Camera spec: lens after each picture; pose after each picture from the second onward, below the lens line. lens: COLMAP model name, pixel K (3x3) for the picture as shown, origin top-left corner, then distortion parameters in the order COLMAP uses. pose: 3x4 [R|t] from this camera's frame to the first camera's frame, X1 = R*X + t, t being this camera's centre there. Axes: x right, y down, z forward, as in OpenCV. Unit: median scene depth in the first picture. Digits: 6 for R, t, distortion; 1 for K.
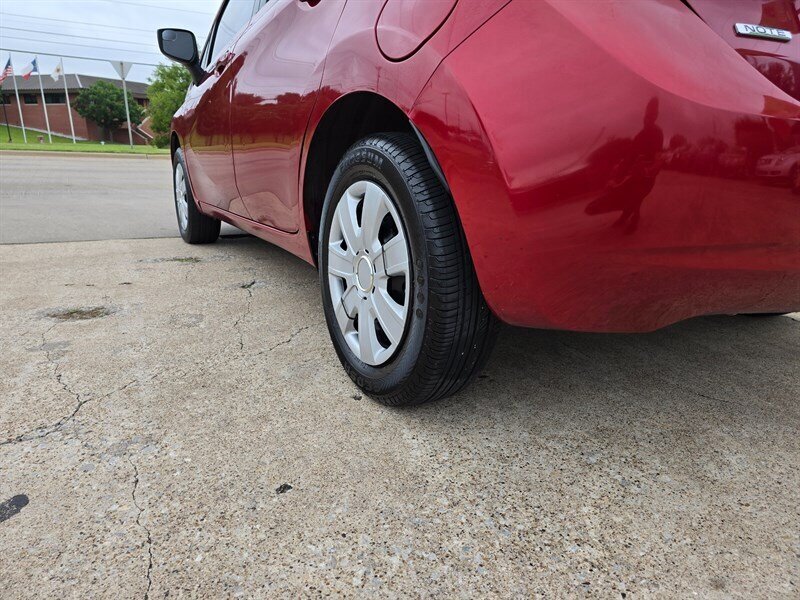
lens RADIAL K [[537.5, 0, 399.0], [0, 537.5, 288.7], [0, 0, 1]] dist [0.051033, -0.045559]
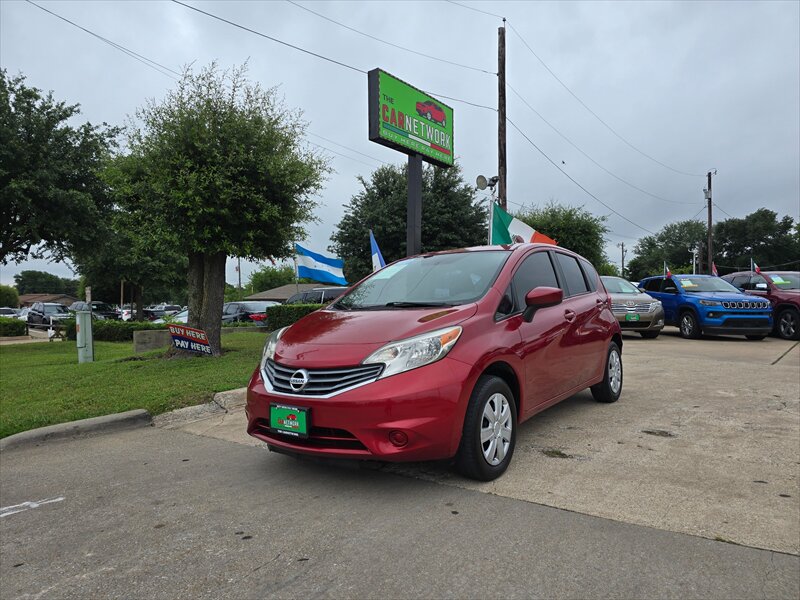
lens RADIAL K [[536.3, 0, 402.0], [0, 536.3, 295.6], [0, 0, 1]] dist [0.044725, -0.030403]
pose [[-0.416878, 0.004502, 0.908951, -3.050732], [0.238788, 0.965407, 0.104735, -1.366660], [-0.877036, 0.260708, -0.403532, 3.775194]]
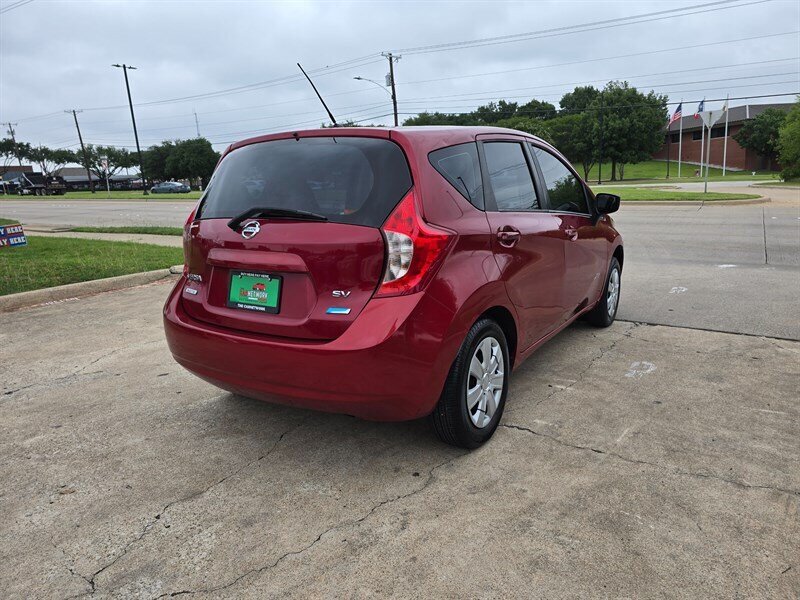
lens RADIAL K [[537.5, 0, 408.3], [0, 537.5, 296.1], [0, 0, 1]] dist [0.051033, -0.045559]
pose [[0.476012, 0.145215, -0.867367, 2.475324], [-0.173889, 0.982343, 0.069034, -0.540621], [0.862076, 0.117965, 0.492858, 0.323688]]
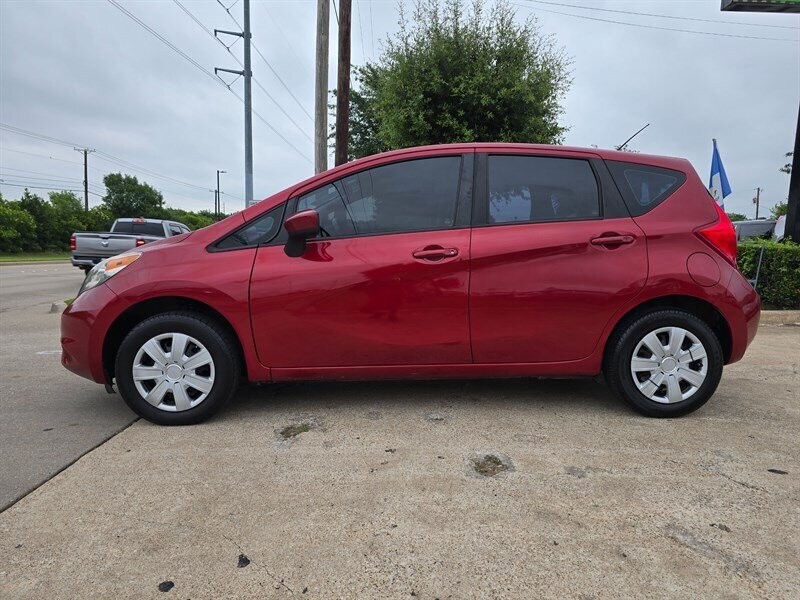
lens RADIAL K [[536.3, 0, 404.8], [0, 536.3, 298.0], [0, 0, 1]] dist [0.044725, -0.030403]
pose [[0.457964, -0.102041, 0.883095, -2.460971], [0.217400, 0.976083, 0.000045, -0.523928], [-0.861978, 0.191964, 0.469194, 0.759829]]
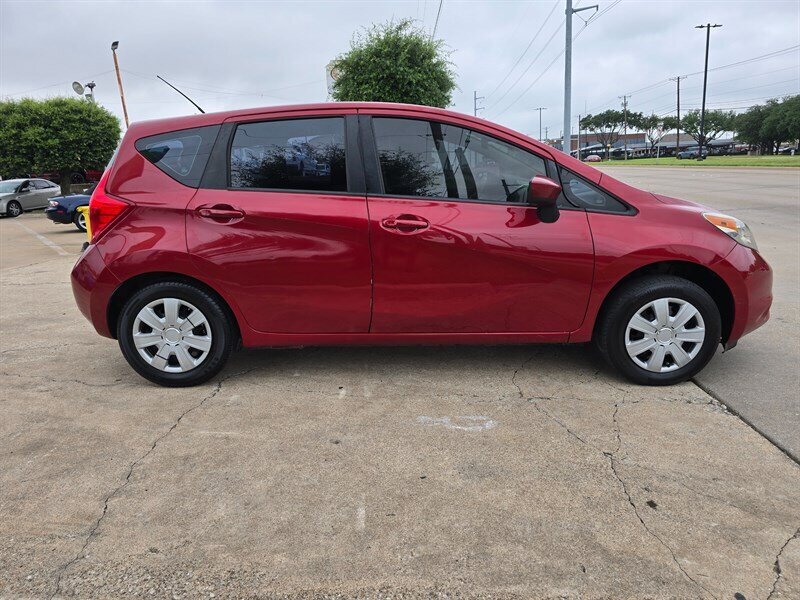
lens RADIAL K [[537.5, 0, 401.1], [0, 537.5, 293.1], [0, 0, 1]] dist [0.051033, -0.045559]
pose [[-0.496340, 0.190726, -0.846918, 2.389004], [-0.191560, 0.927460, 0.321129, -1.204903], [0.846730, 0.321625, -0.423800, 3.169011]]
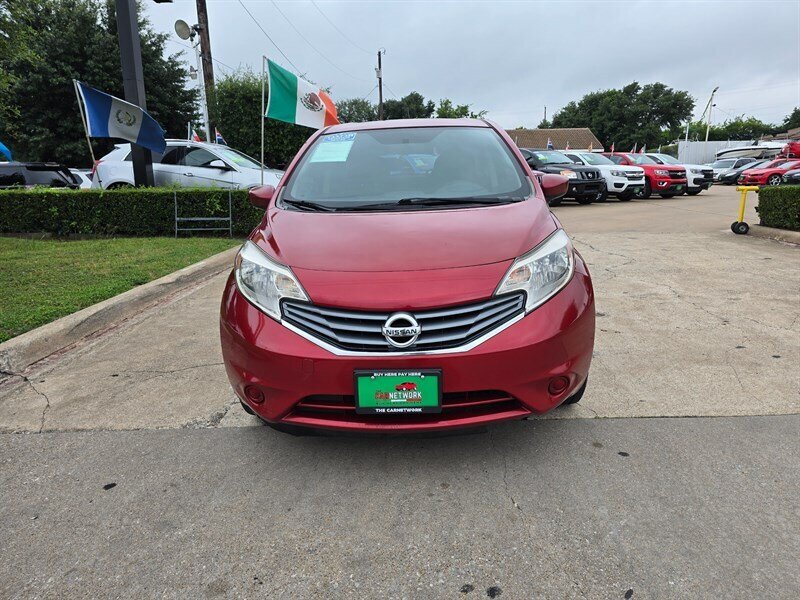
lens RADIAL K [[537.5, 0, 410.3], [0, 537.5, 296.7], [0, 0, 1]] dist [0.051033, -0.045559]
pose [[-0.861536, -0.108369, 0.495996, -1.517950], [0.139409, 0.888904, 0.436366, -1.606919], [-0.488181, 0.445091, -0.750715, 4.390545]]
